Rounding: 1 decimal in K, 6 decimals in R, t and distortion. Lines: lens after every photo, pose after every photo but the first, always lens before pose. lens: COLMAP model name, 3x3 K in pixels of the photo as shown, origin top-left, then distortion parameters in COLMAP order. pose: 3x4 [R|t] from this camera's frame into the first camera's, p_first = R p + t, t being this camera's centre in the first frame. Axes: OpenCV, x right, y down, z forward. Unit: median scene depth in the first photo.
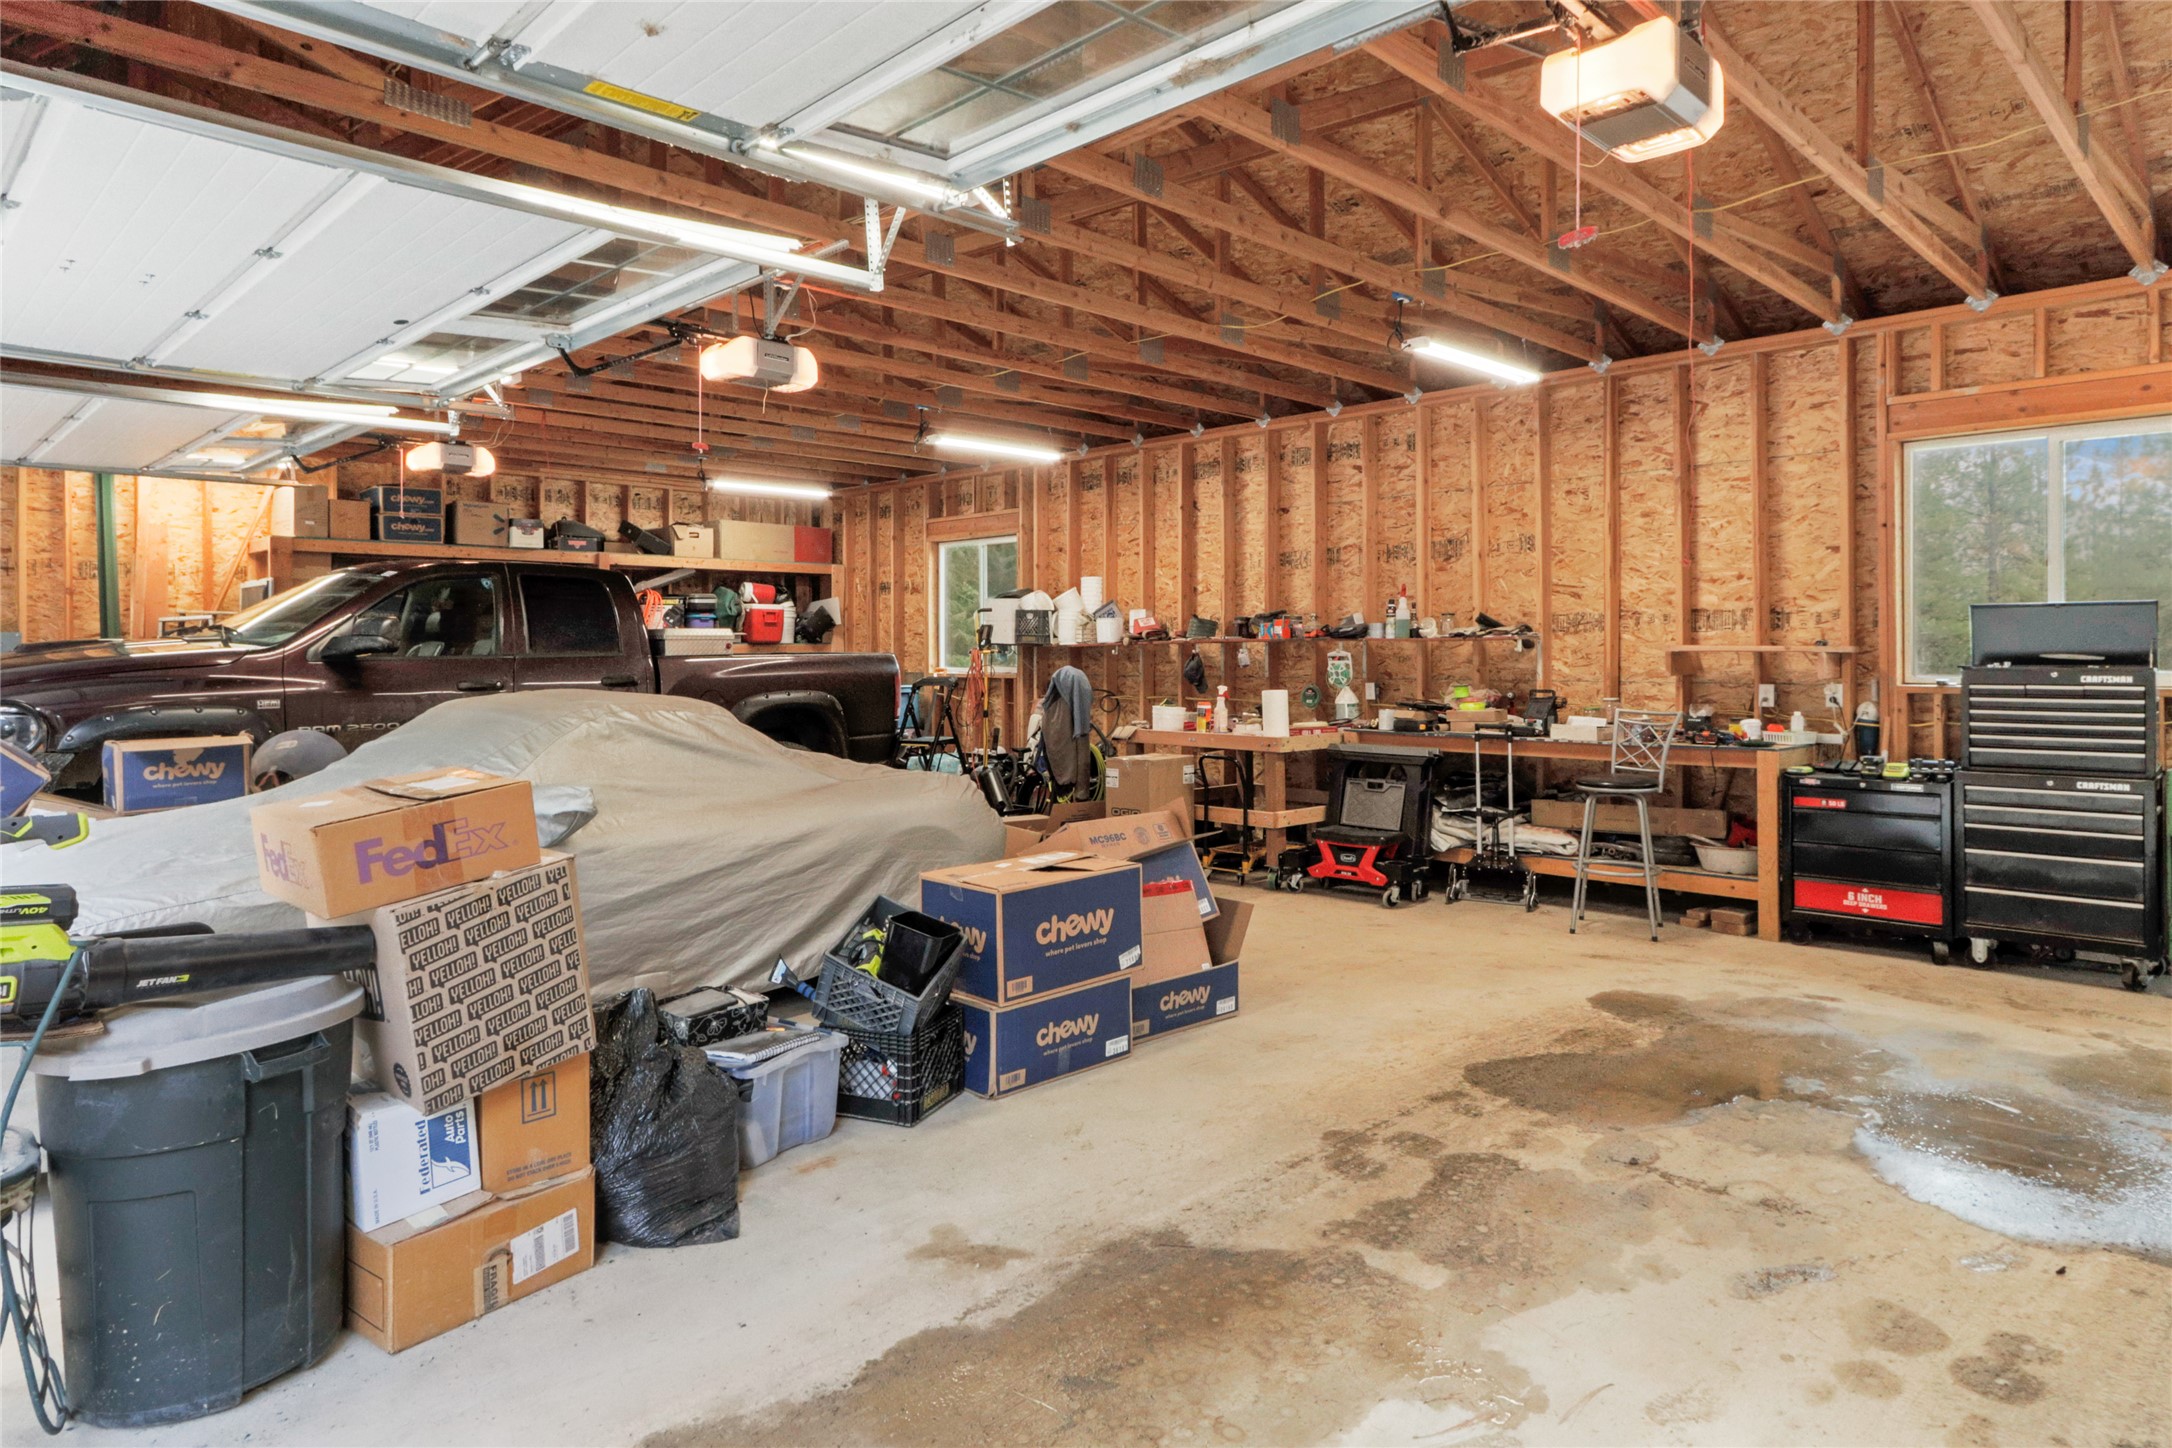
lens RADIAL K [[1276.8, 0, 1088.9], [0, 1276.8, 652.6], [0, 0, 1]] dist [0.019527, -0.002636]
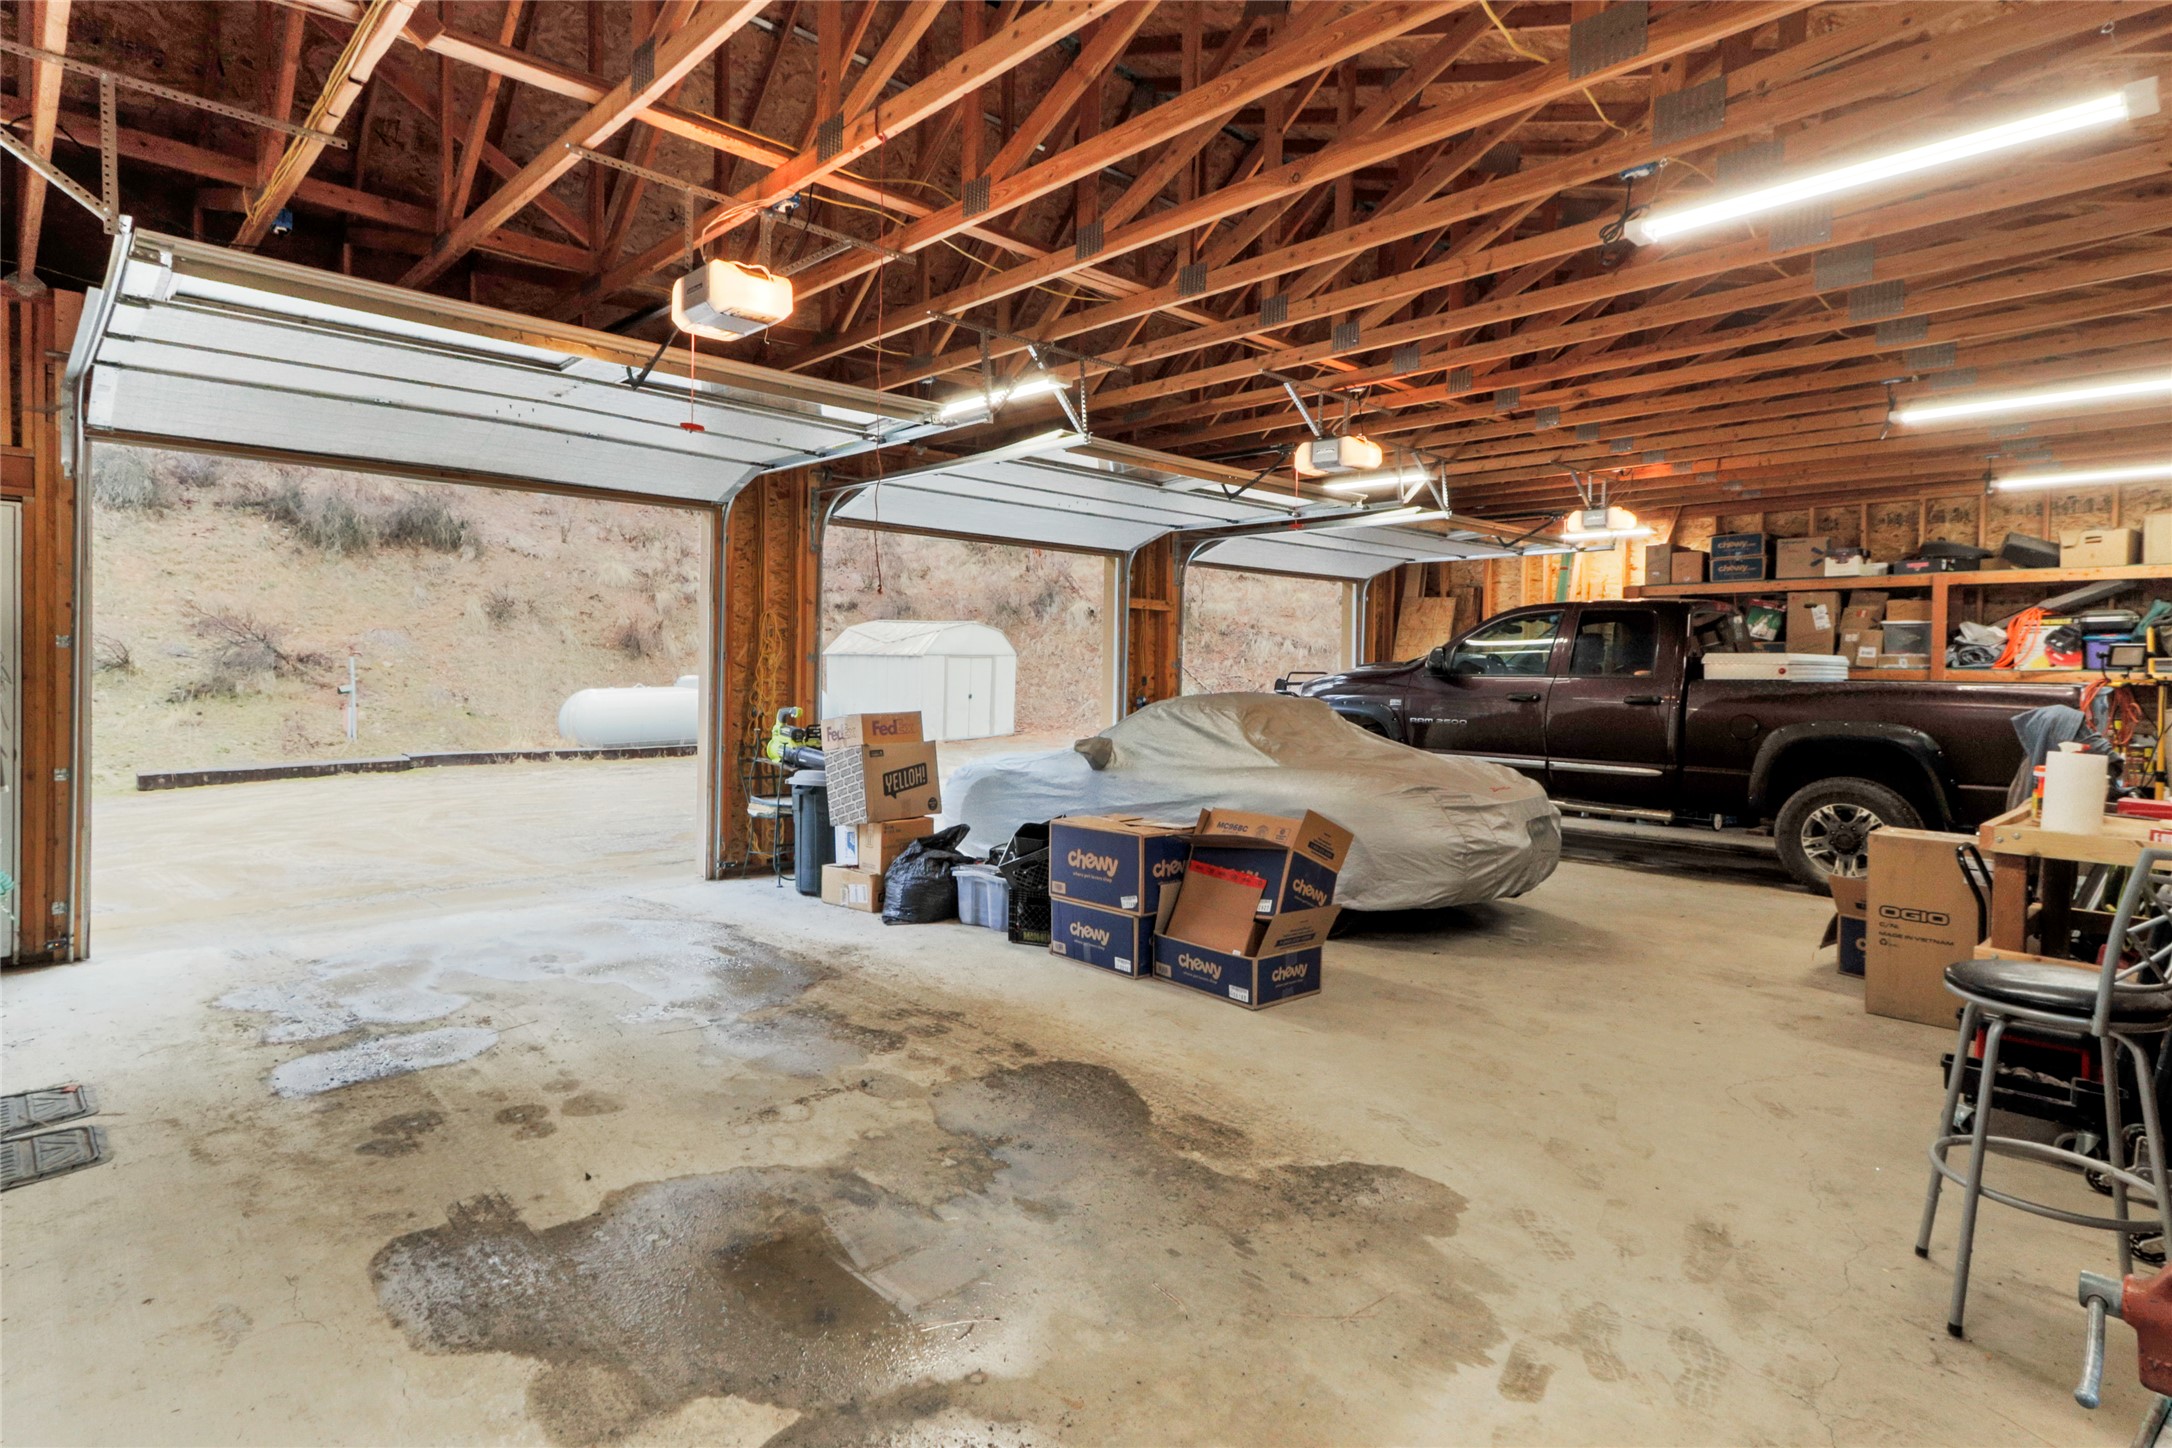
lens RADIAL K [[1131.6, 0, 1086.7], [0, 1131.6, 709.6], [0, 0, 1]] dist [0.021075, 0.000528]
pose [[-0.024116, 0.041882, -0.998831, 1.388228], [-0.017736, 0.998947, 0.042315, -0.007142], [0.999552, 0.018736, -0.023348, 1.153574]]
